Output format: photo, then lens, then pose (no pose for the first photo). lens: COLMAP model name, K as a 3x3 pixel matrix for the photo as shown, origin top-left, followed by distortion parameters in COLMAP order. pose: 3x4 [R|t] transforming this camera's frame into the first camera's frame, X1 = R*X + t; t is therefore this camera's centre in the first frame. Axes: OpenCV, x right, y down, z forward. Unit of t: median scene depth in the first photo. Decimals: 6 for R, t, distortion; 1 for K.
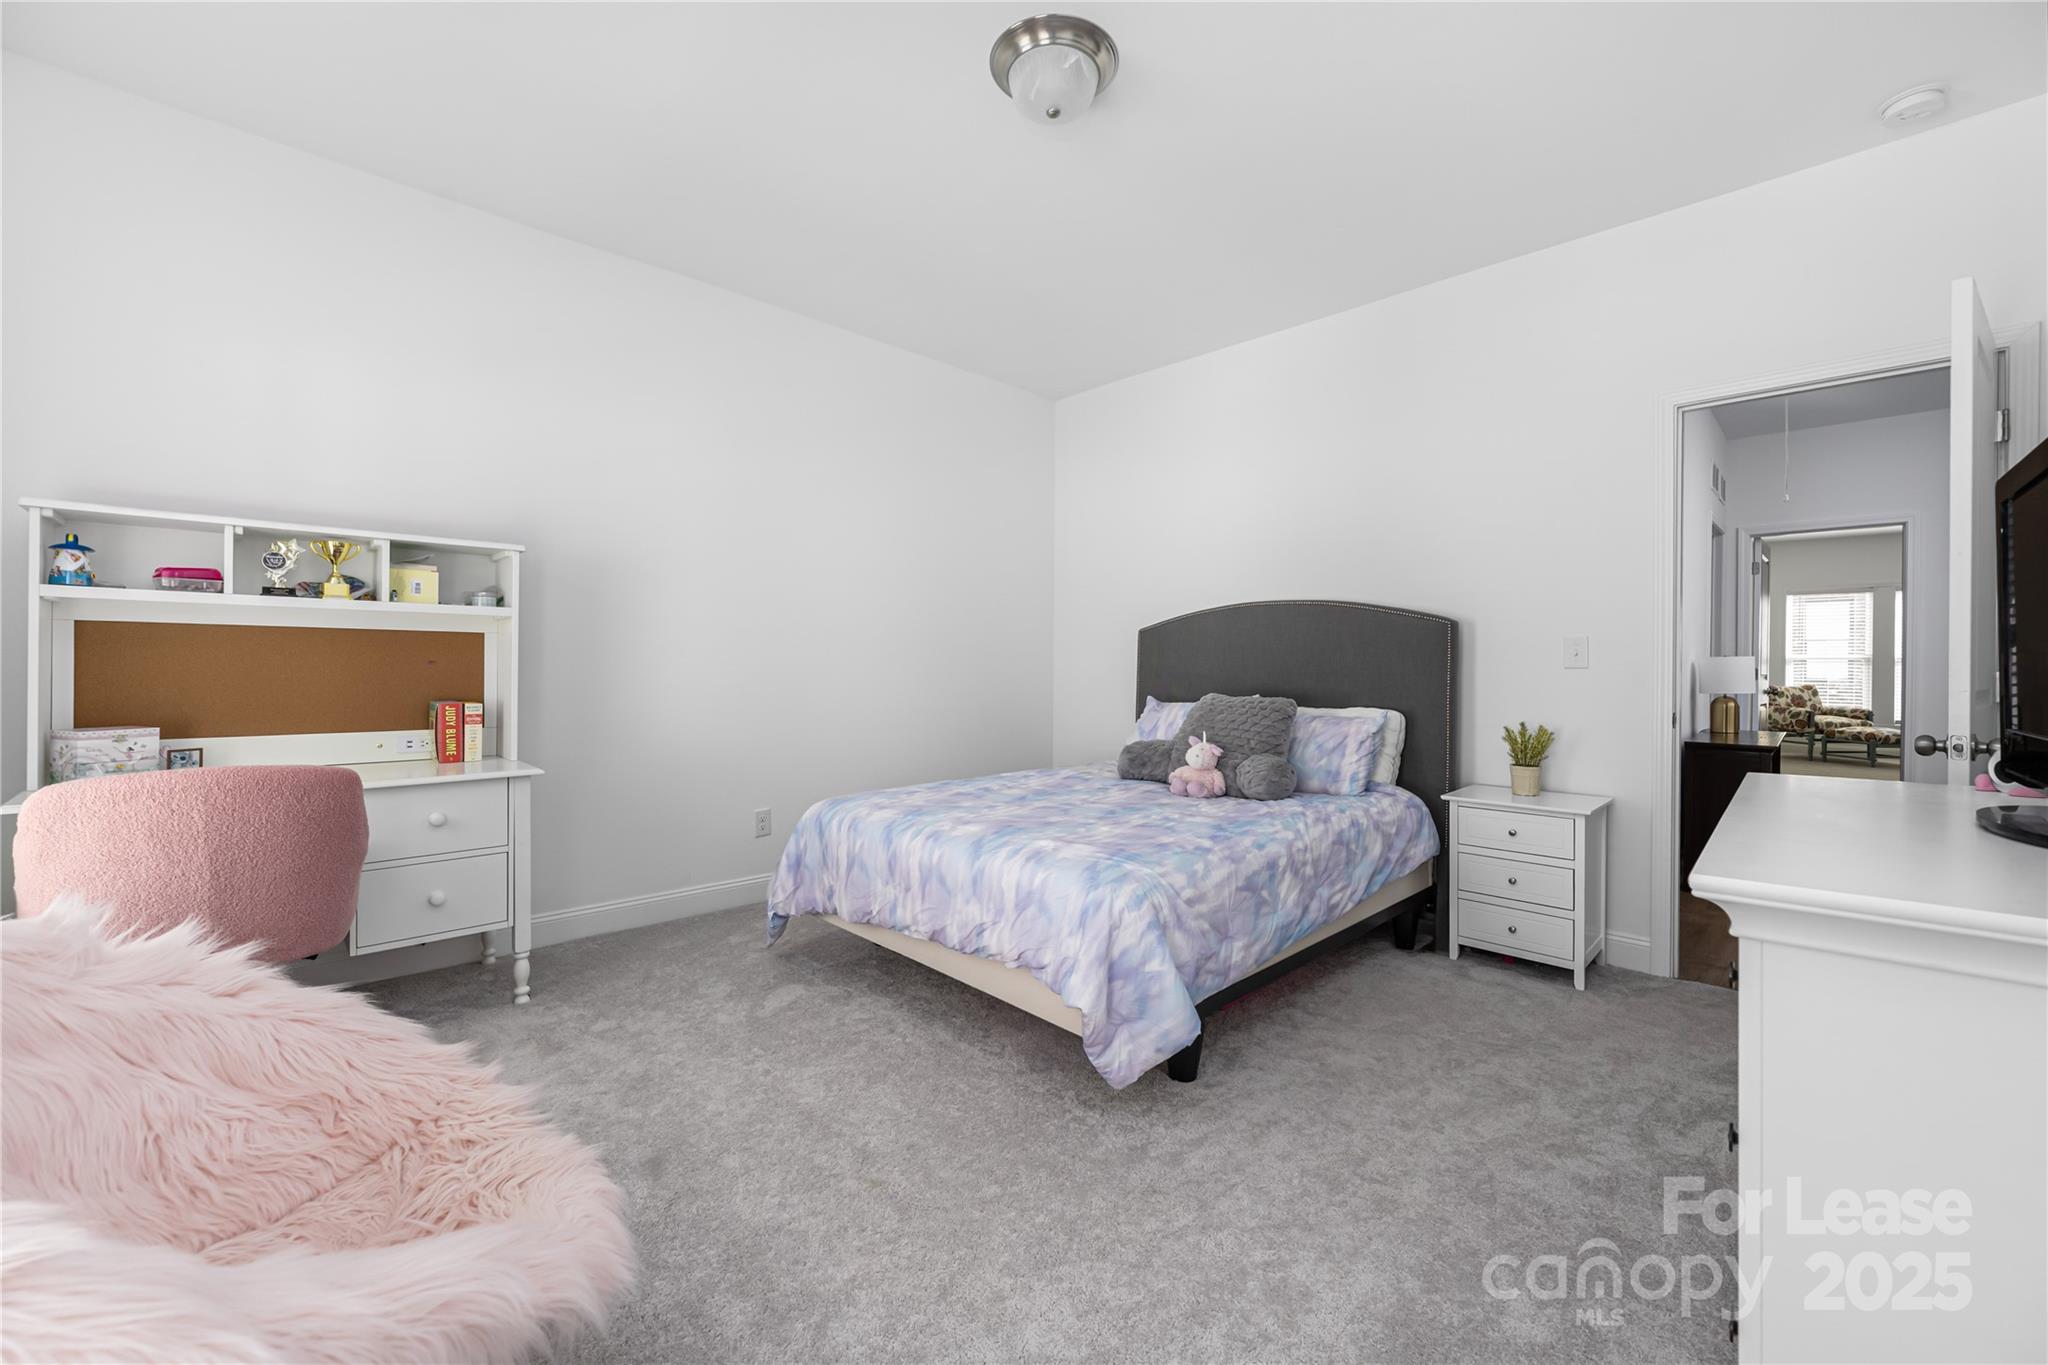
lens RADIAL K [[834.5, 0, 1014.4], [0, 834.5, 675.3], [0, 0, 1]] dist [-0.004662, 0.000900]
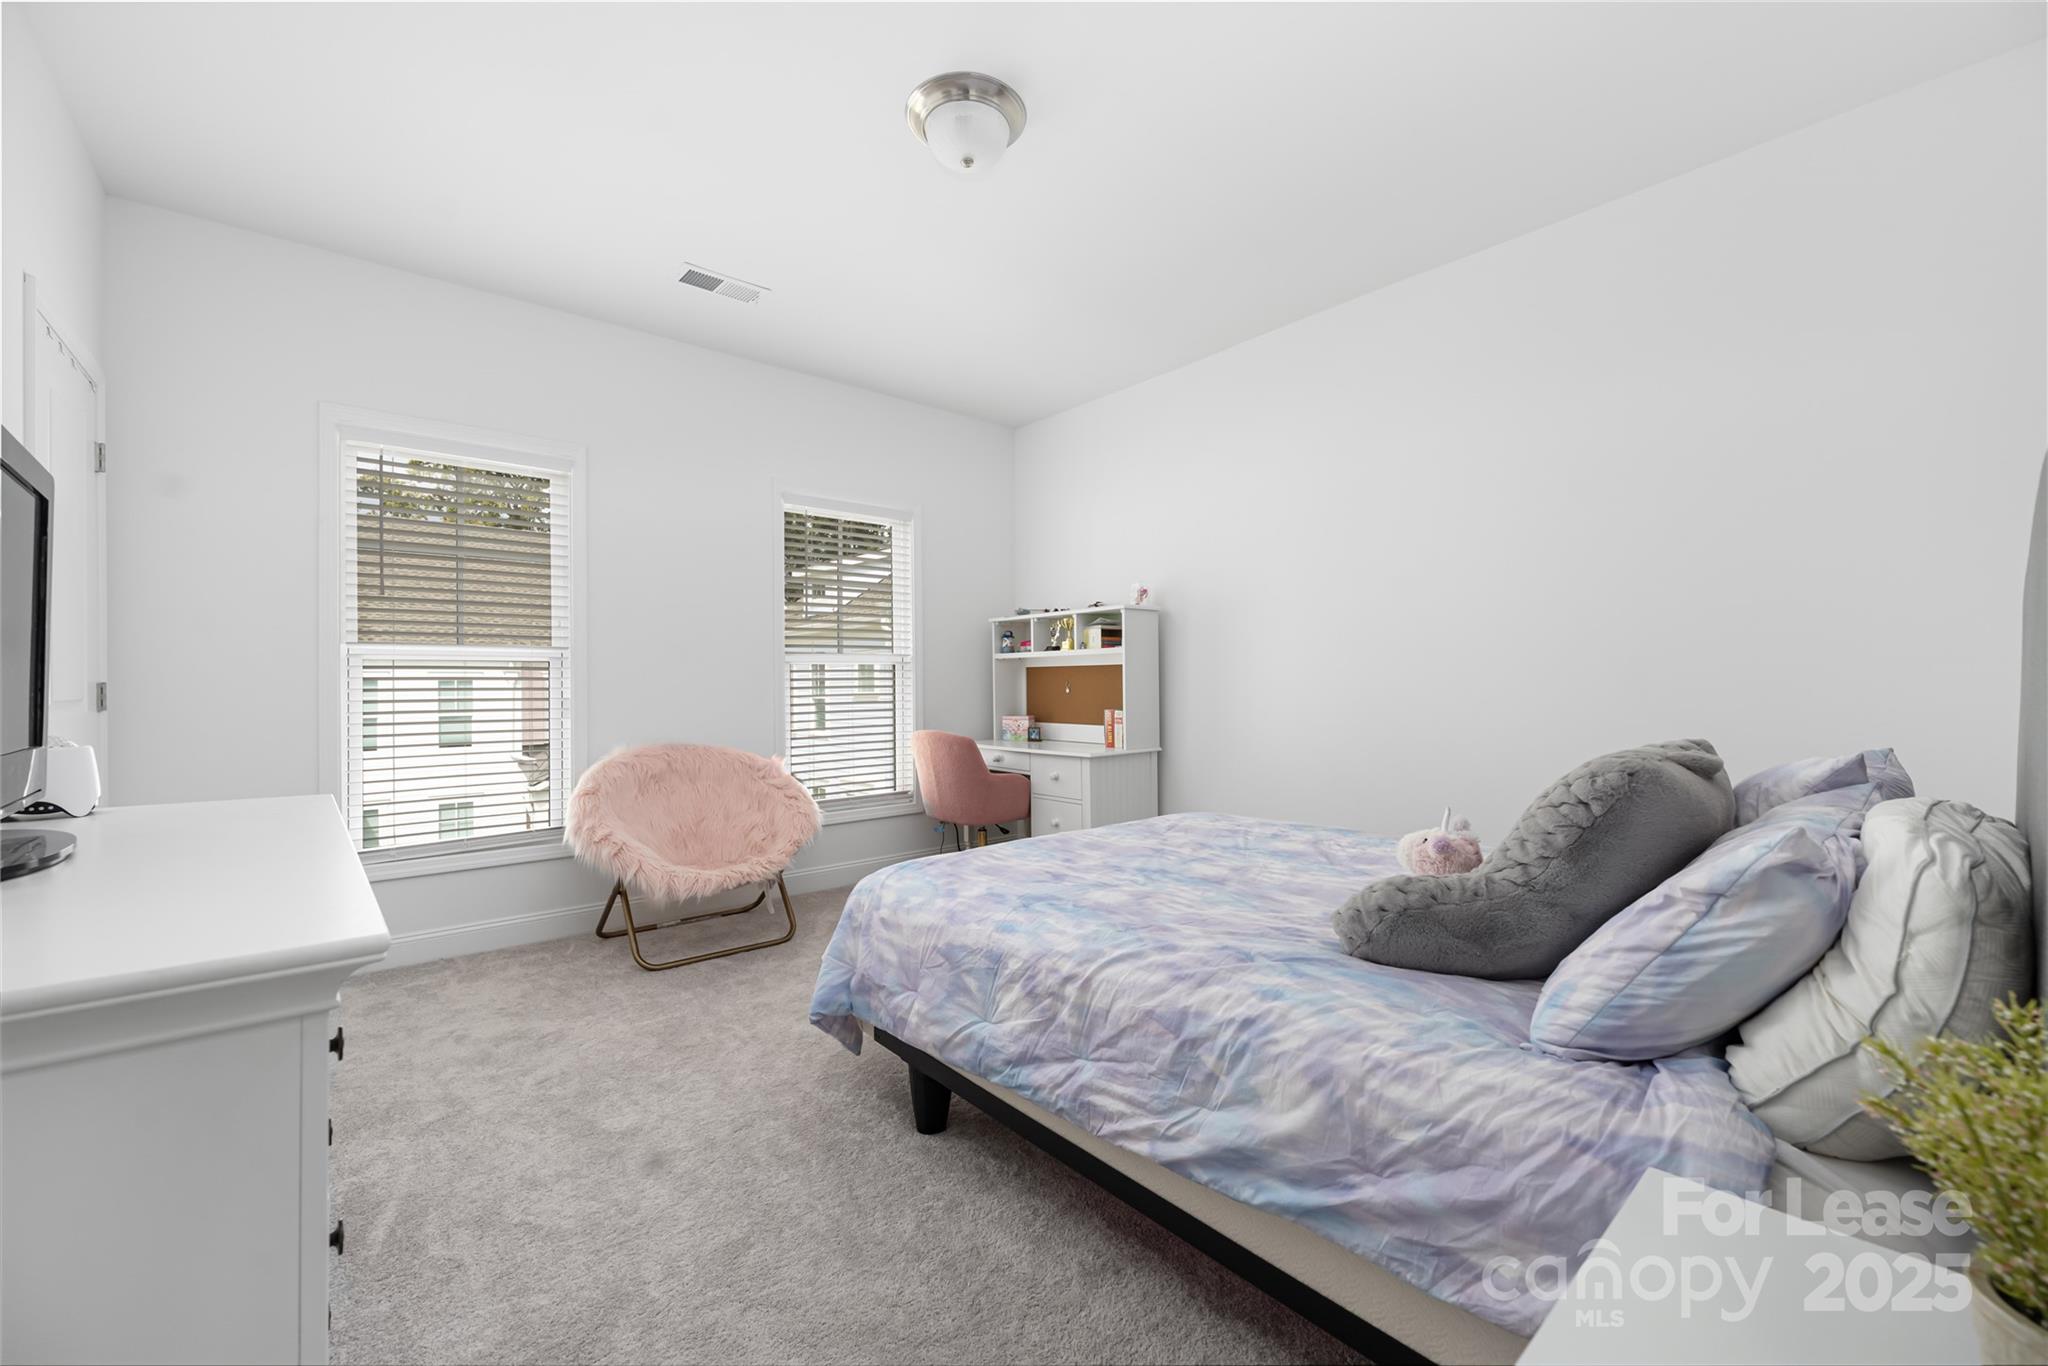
lens RADIAL K [[834.5, 0, 1035.9], [0, 834.5, 684.4], [0, 0, 1]] dist [-0.004662, 0.000900]
pose [[-0.078234, -0.009108, -0.996893, 1.048413], [-0.006381, 0.999942, -0.008635, -0.000200], [0.996915, 0.005686, -0.078288, 1.117118]]
